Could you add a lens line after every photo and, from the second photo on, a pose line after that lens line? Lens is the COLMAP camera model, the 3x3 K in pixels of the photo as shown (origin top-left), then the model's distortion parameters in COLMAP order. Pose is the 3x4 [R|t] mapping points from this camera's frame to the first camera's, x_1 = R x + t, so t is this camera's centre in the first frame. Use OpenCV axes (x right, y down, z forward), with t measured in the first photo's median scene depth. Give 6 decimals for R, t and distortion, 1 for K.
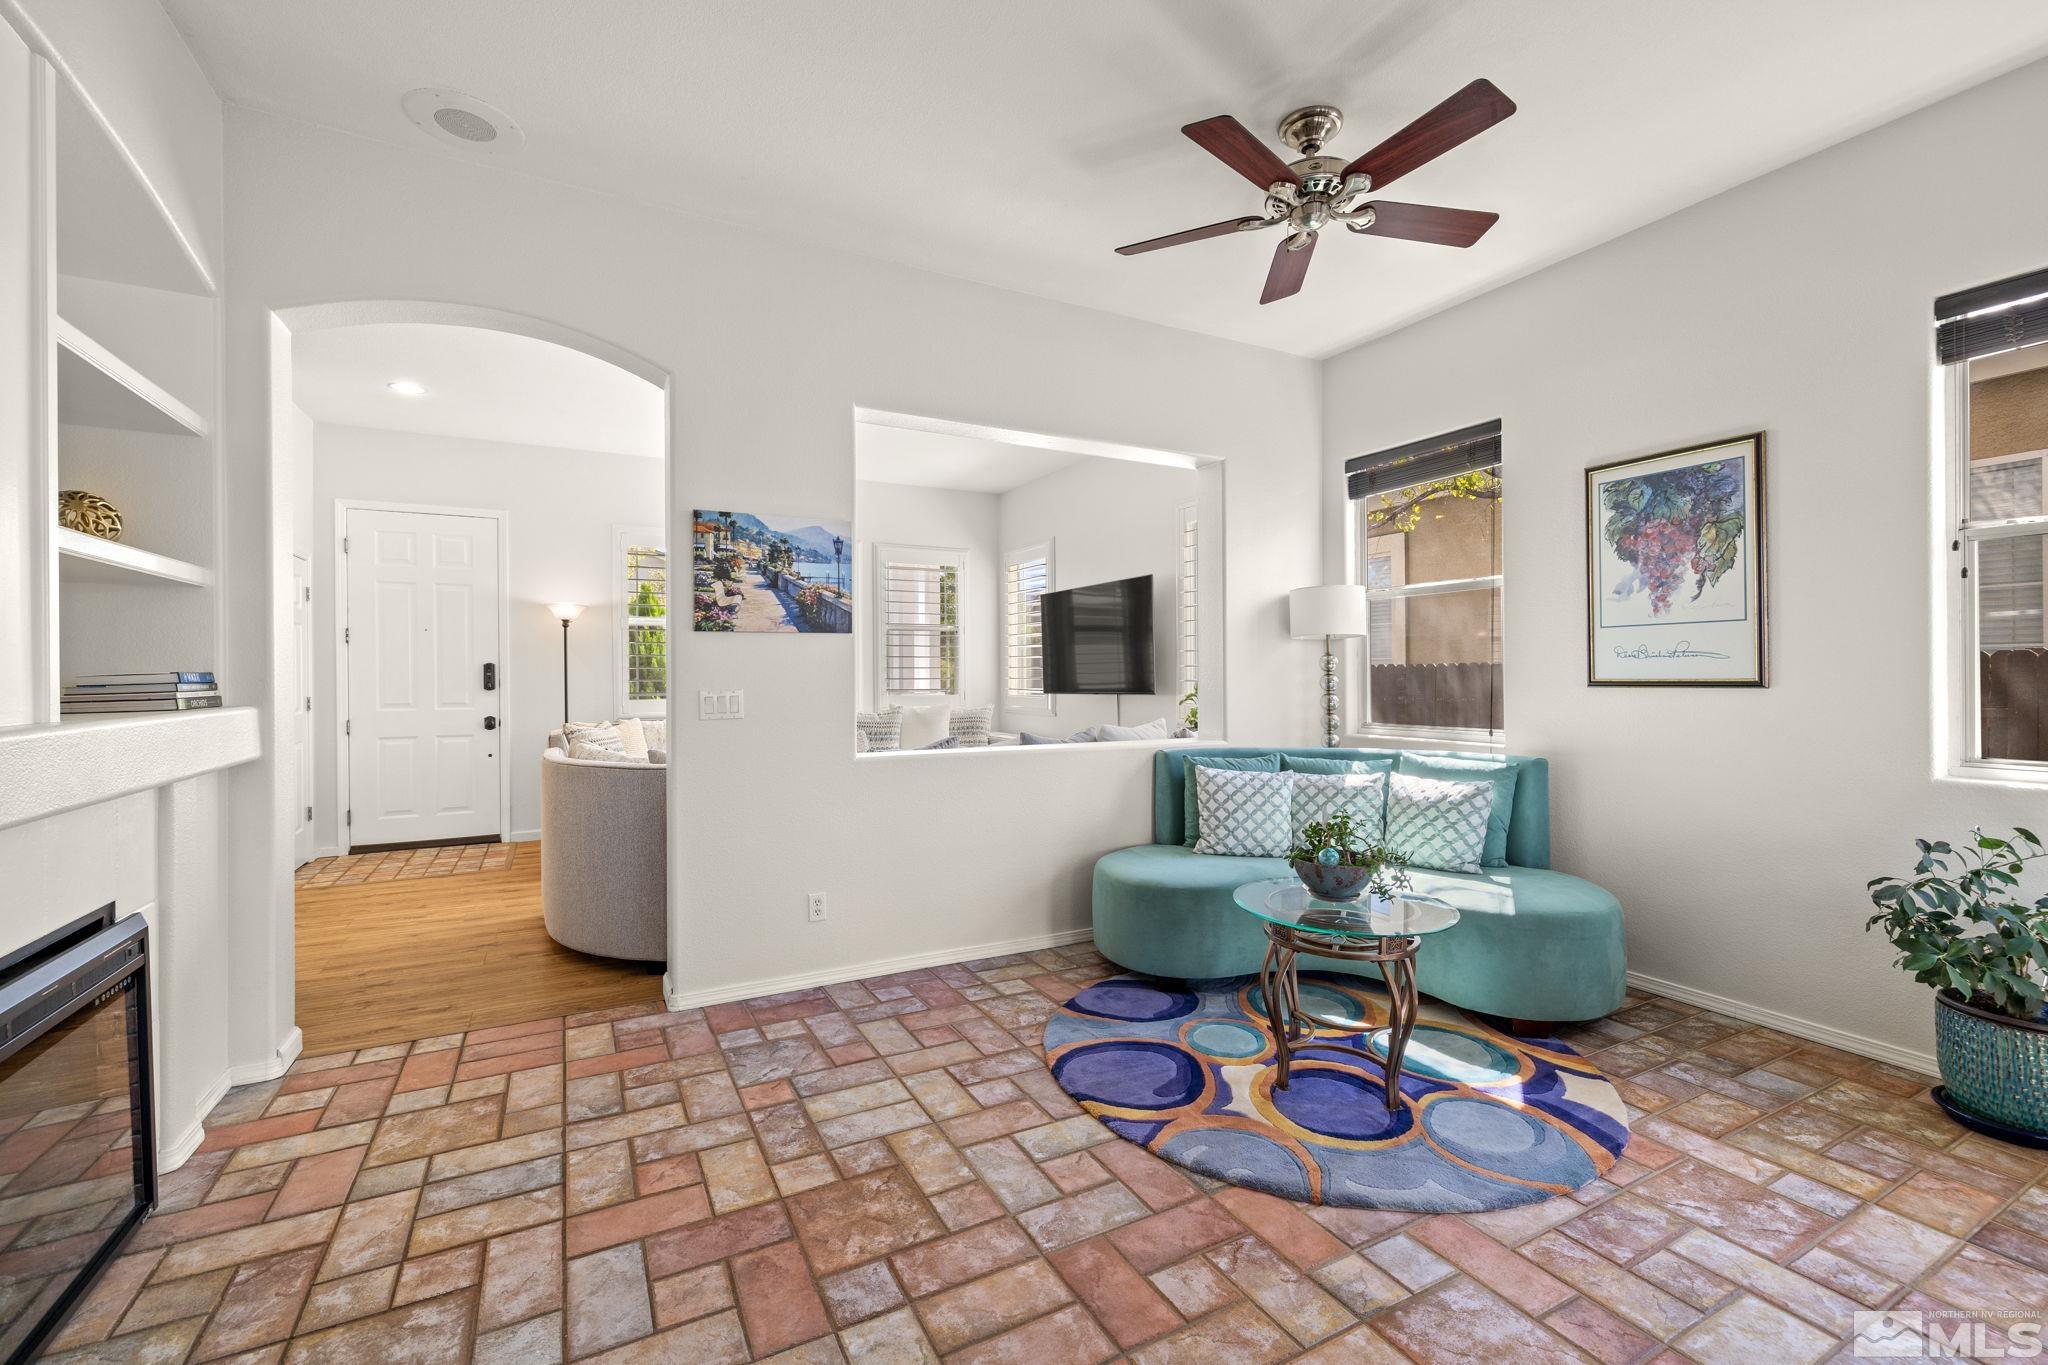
lens RADIAL K [[853.3, 0, 1018.6], [0, 853.3, 671.9], [0, 0, 1]] dist [0.000733, -0.000307]
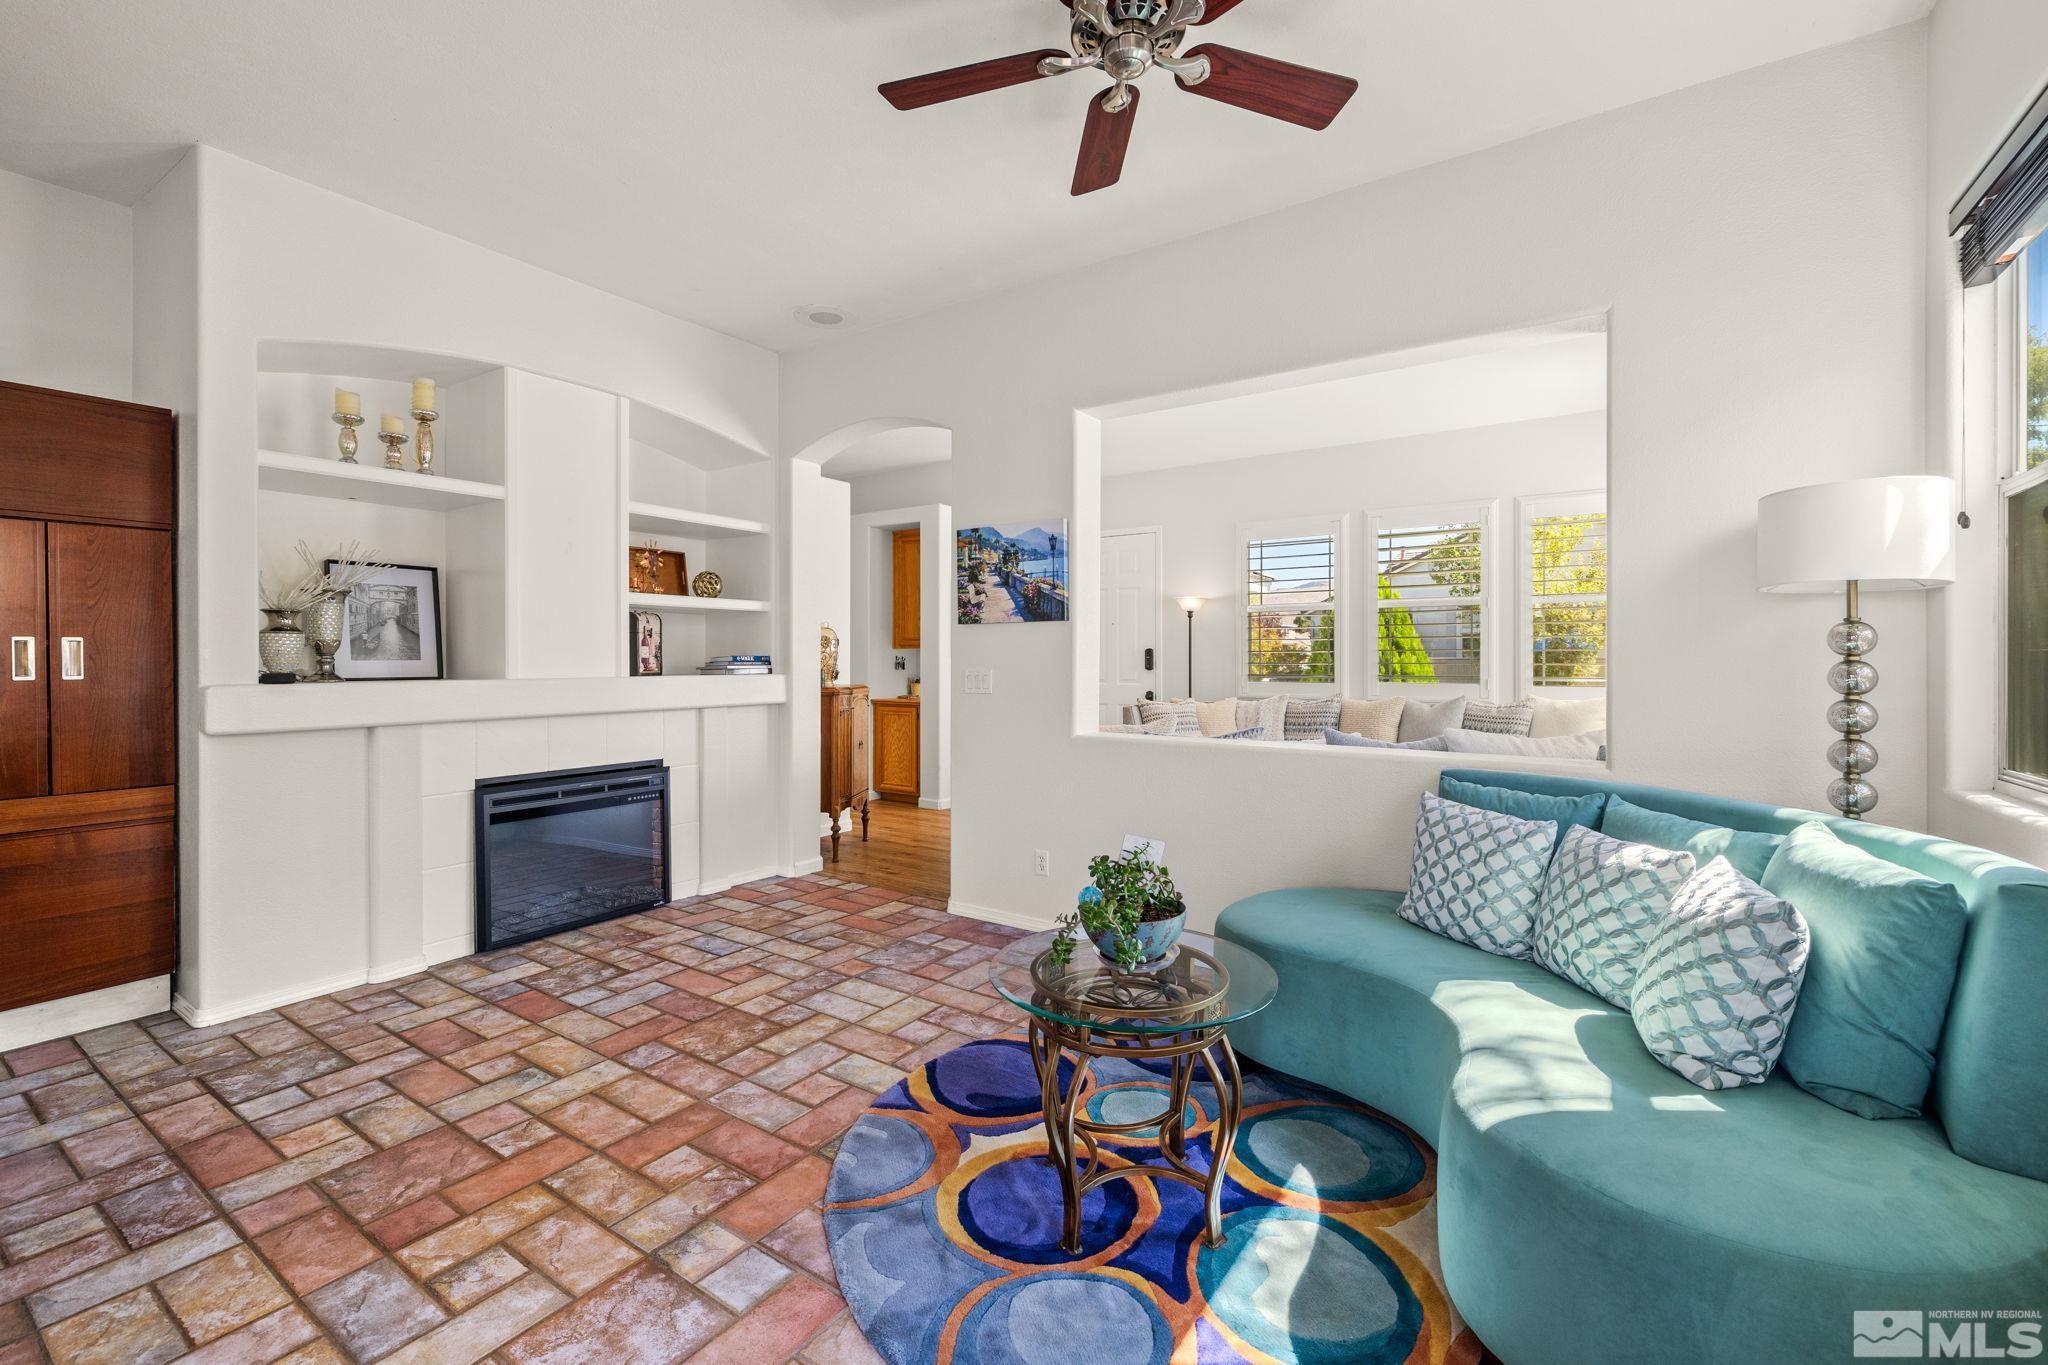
lens RADIAL K [[869.6, 0, 1026.9], [0, 869.6, 659.1], [0, 0, 1]] dist [0.000463, 0.000342]
pose [[0.469691, 0.004220, -0.882821, 0.833473], [-0.000469, 0.999990, 0.004530, -0.000972], [0.882831, -0.001714, 0.469688, 0.472107]]
